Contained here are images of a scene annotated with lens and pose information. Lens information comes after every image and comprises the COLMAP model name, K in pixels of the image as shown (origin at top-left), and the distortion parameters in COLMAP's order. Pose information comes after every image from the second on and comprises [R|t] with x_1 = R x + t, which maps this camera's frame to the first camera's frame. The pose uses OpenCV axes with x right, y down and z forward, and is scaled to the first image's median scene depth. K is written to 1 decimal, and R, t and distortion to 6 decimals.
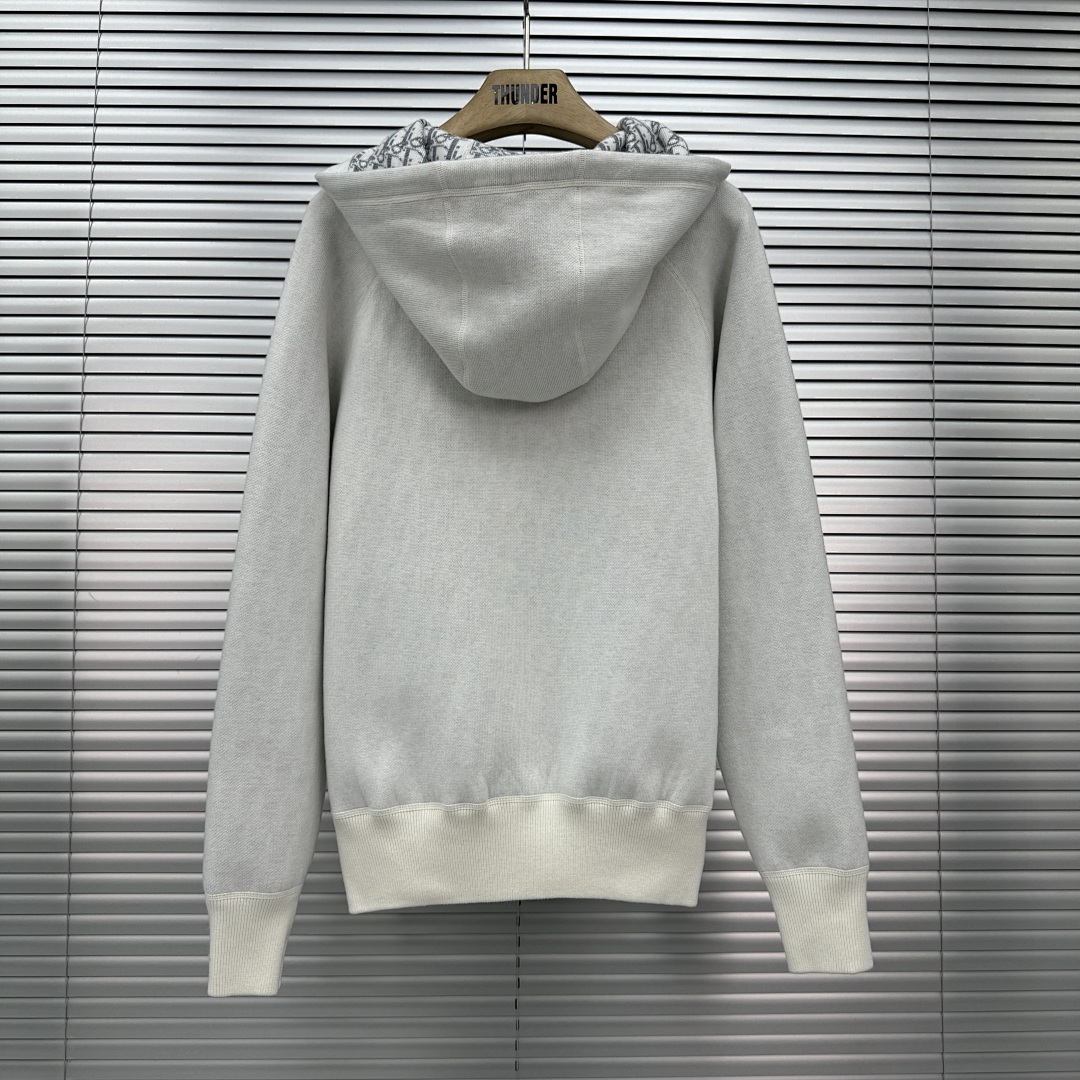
lens RADIAL K [[1003.7, 0, 561.8], [0, 1003.7, 558.4], [0, 0, 1]] dist [0.013675, 0.000000]
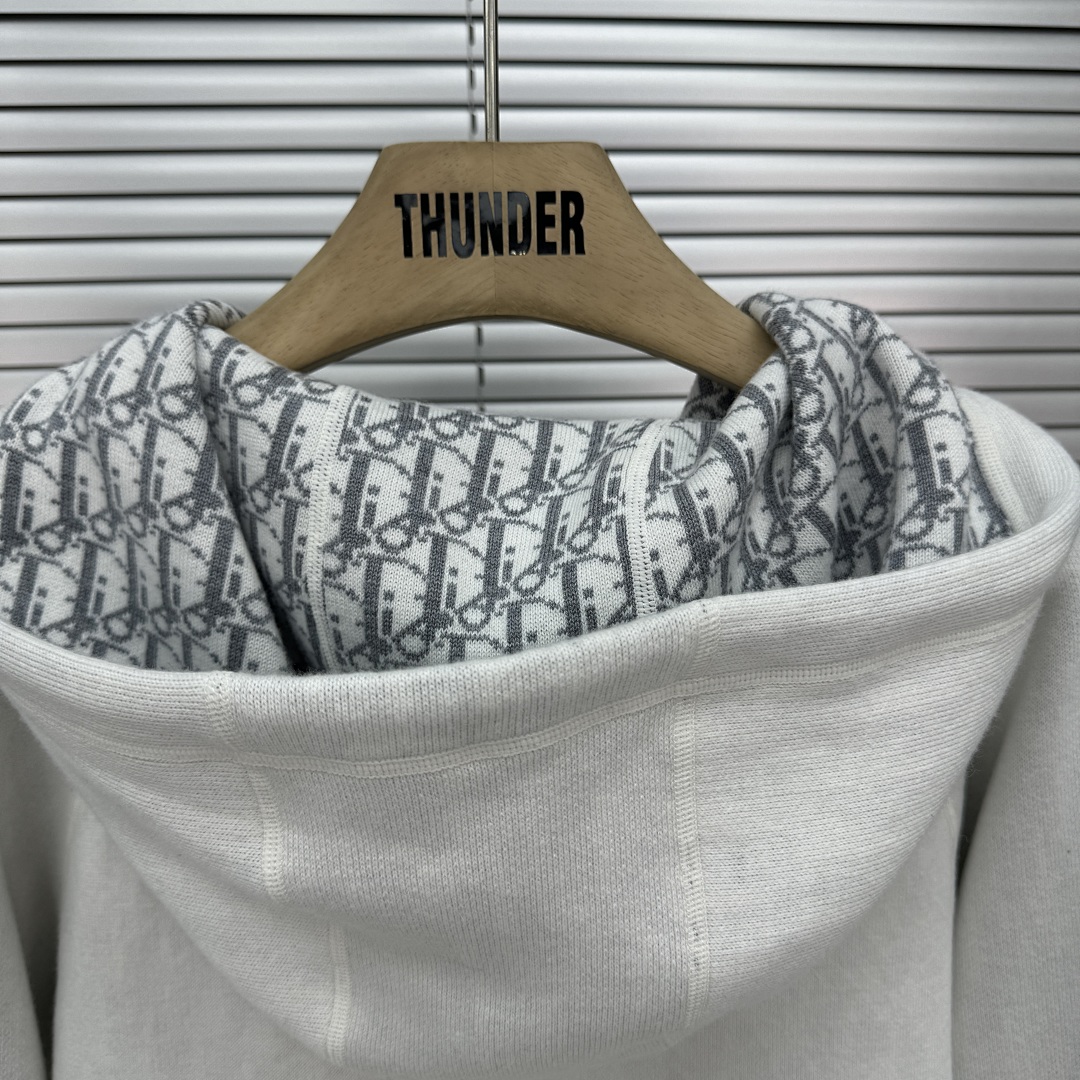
lens RADIAL K [[1003.7, 0, 561.7], [0, 1003.7, 507.2], [0, 0, 1]] dist [0.013675, 0.000000]
pose [[0.998021, -0.026628, 0.056974, -0.035124], [0.013208, 0.974480, 0.224086, -0.453102], [-0.061487, -0.222890, 0.972903, 0.654645]]
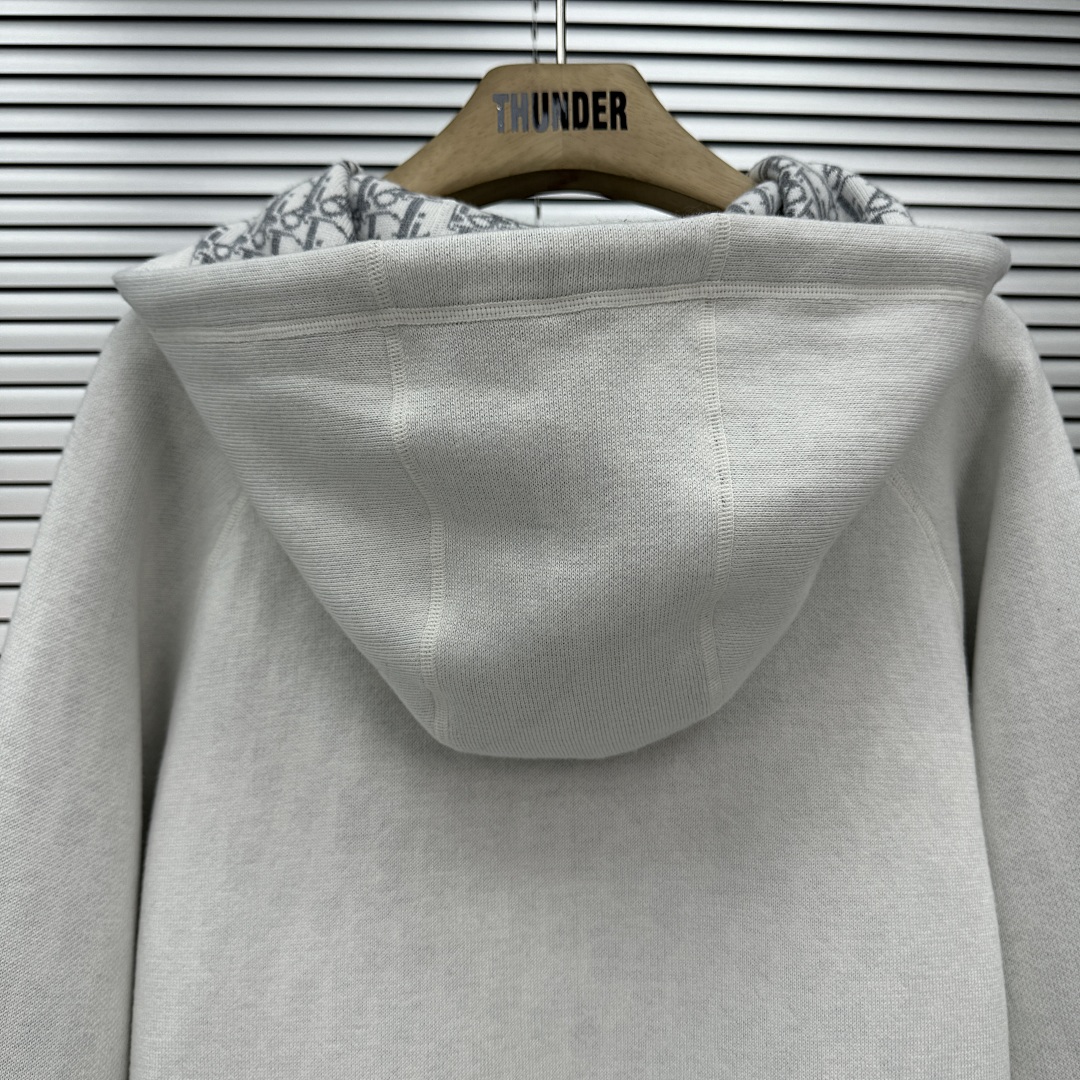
lens RADIAL K [[1003.7, 0, 570.8], [0, 1003.7, 532.9], [0, 0, 1]] dist [0.013675, 0.000000]
pose [[0.999375, -0.013455, 0.032693, -0.051182], [0.016792, 0.994434, -0.104012, -0.211501], [-0.031111, 0.104496, 0.994039, 0.547144]]
